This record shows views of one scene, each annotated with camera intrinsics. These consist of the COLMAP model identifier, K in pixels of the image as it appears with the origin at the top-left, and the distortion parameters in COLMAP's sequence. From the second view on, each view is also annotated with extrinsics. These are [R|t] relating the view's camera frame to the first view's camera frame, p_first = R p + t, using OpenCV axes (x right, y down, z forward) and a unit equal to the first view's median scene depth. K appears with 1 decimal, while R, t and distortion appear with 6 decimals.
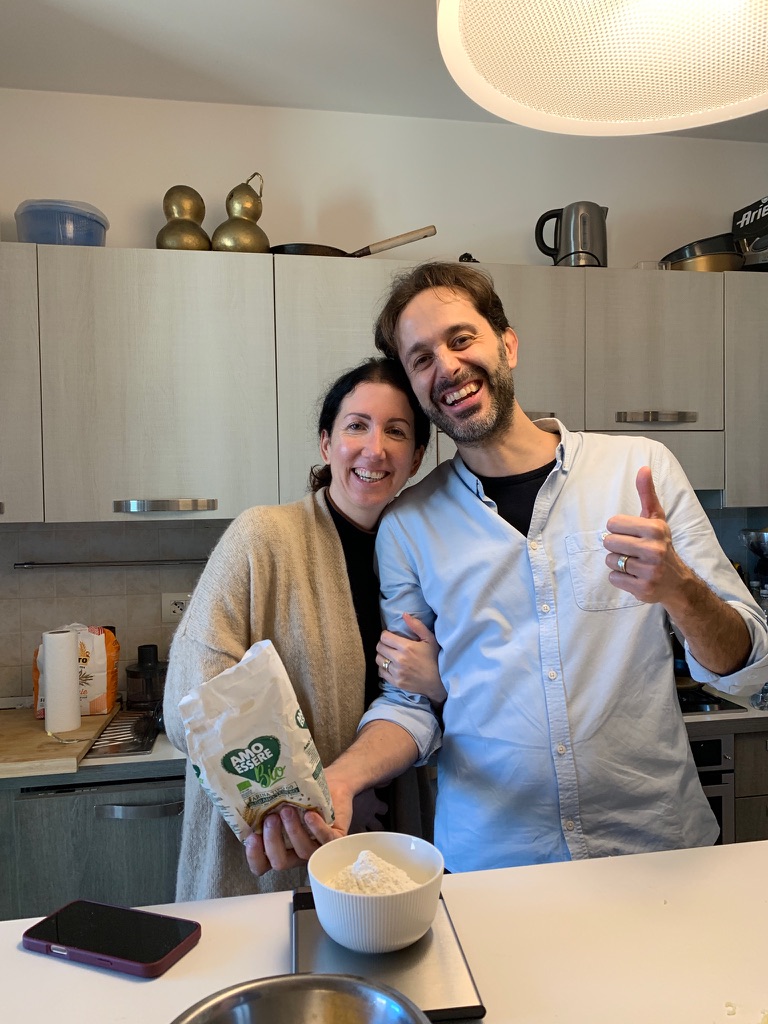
lens RADIAL K [[812.9, 0, 393.6], [0, 812.9, 519.7], [0, 0, 1]] dist [-0.003602, -0.014239]
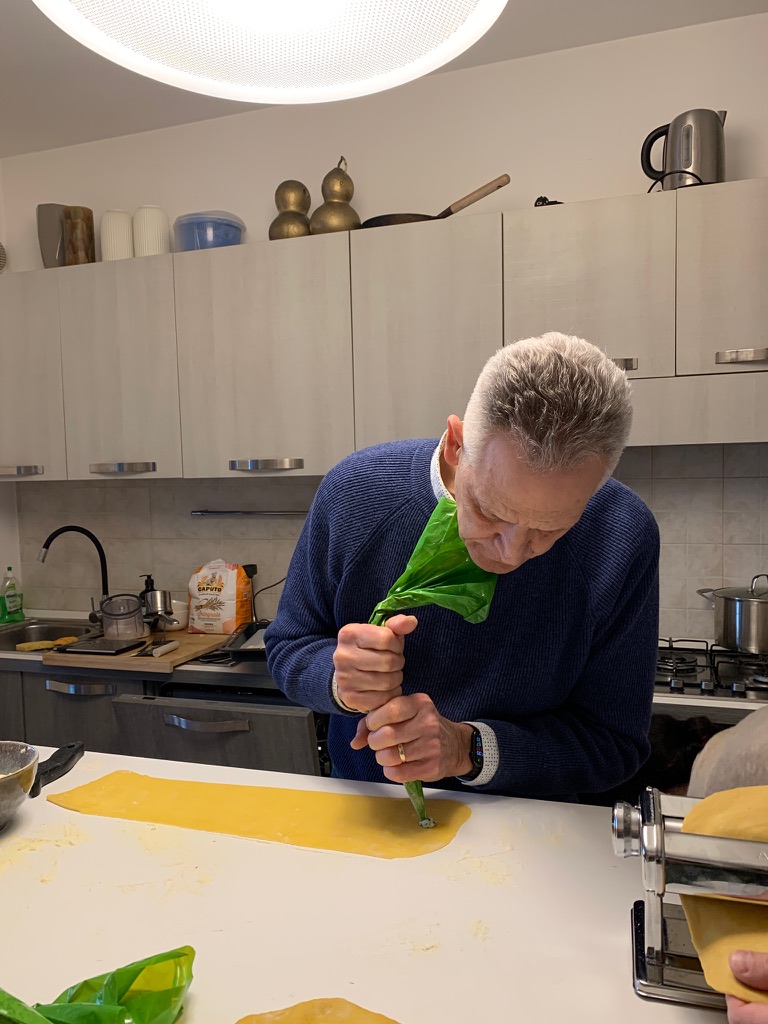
lens RADIAL K [[812.9, 0, 385.1], [0, 812.9, 520.5], [0, 0, 1]] dist [-0.003602, -0.014239]
pose [[0.864859, 0.026835, -0.501298, 0.430884], [0.001467, 0.998431, 0.055977, -0.001492], [0.502013, -0.049147, 0.863462, 0.065506]]
